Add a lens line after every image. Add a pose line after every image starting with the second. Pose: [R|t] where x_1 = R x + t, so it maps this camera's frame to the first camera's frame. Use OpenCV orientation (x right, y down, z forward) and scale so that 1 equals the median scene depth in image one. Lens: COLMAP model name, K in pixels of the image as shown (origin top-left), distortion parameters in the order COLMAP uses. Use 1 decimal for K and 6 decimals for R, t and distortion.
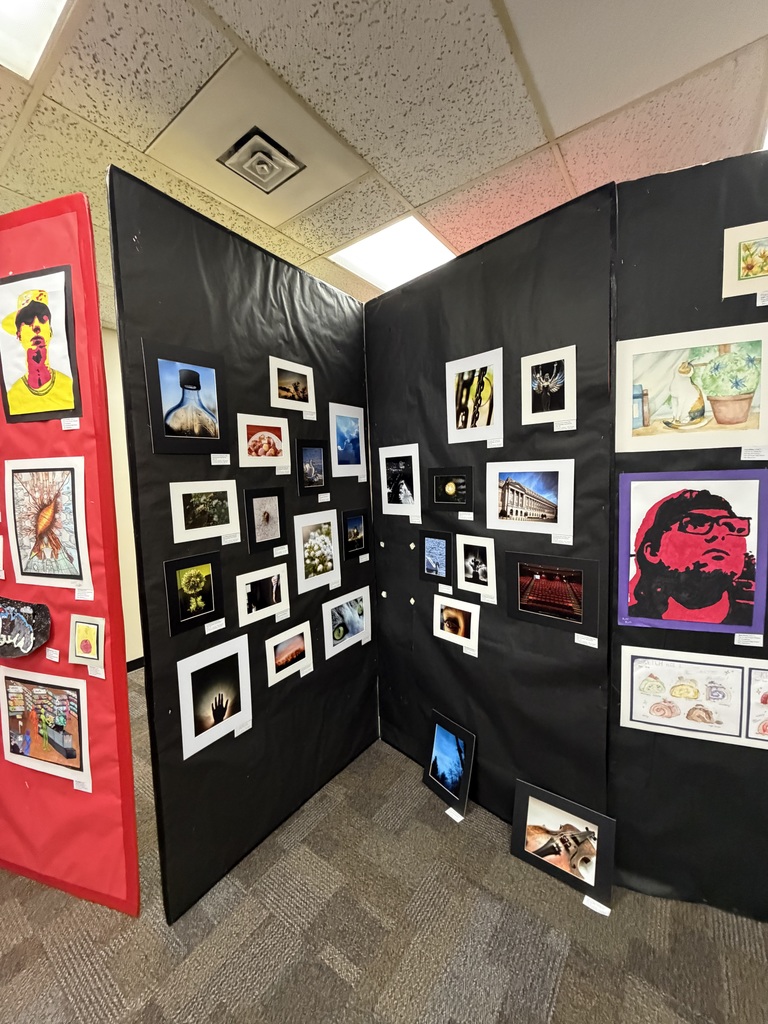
lens RADIAL K [[409.4, 0, 384.0], [0, 409.4, 512.0], [0, 0, 1]] dist [-0.001412, 0.000059]
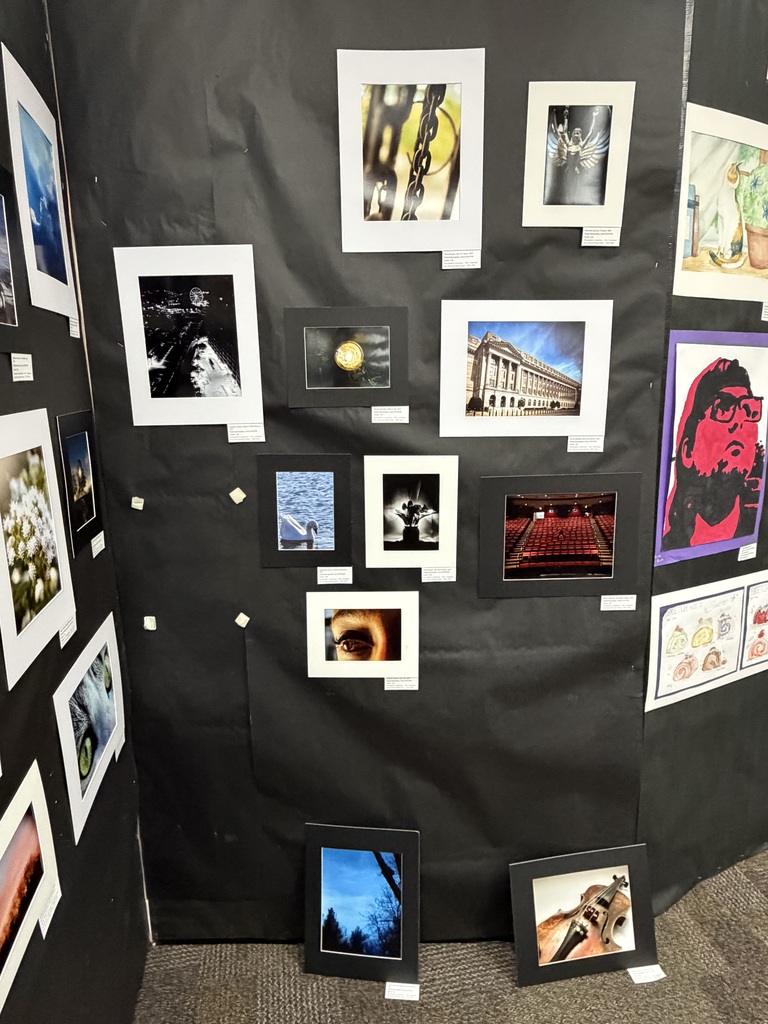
lens RADIAL K [[607.3, 0, 384.0], [0, 607.3, 512.0], [0, 0, 1]] dist [0.000056, -0.000371]
pose [[0.683838, -0.127162, 0.718468, -0.350917], [0.055201, 0.990890, 0.122838, 0.037189], [-0.727543, -0.044341, 0.684627, 0.550828]]
